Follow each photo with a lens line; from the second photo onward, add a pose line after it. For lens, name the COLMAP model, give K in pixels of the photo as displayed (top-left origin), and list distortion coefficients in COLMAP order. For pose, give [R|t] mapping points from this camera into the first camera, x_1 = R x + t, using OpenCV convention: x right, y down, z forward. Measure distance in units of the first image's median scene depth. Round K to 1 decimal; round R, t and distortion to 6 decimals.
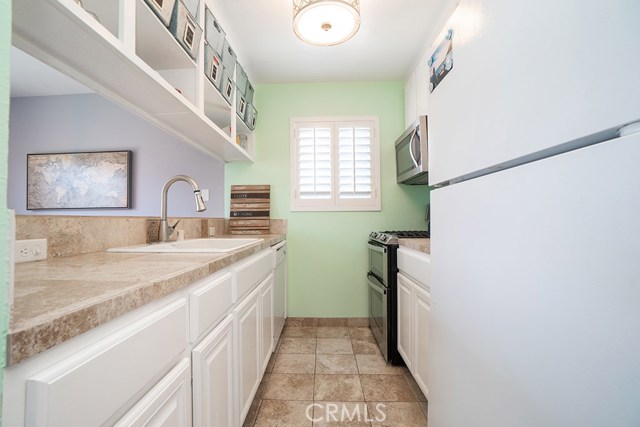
lens RADIAL K [[284.9, 0, 313.3], [0, 284.9, 213.7], [0, 0, 1]] dist [-0.032765, 0.003254]
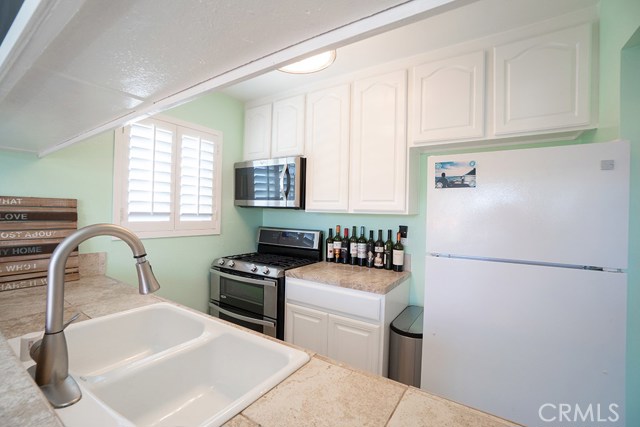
lens RADIAL K [[284.9, 0, 306.2], [0, 284.9, 211.8], [0, 0, 1]] dist [-0.032765, 0.003254]
pose [[0.548832, 0.021931, 0.835645, -0.385848], [-0.041698, 0.999130, 0.001164, -0.095758], [-0.834892, -0.035483, 0.549269, 0.250270]]
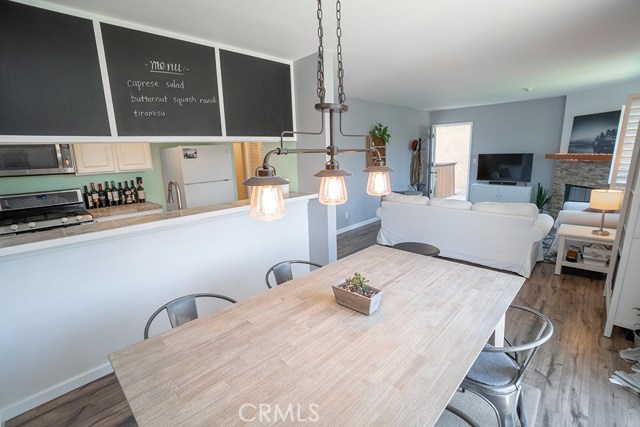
lens RADIAL K [[284.9, 0, 320.8], [0, 284.9, 212.1], [0, 0, 1]] dist [-0.032765, 0.003254]
pose [[-0.741430, -0.102432, 0.663166, -1.201839], [0.028880, 0.982494, 0.184043, -0.127340], [-0.670409, 0.155607, -0.725492, 0.906327]]
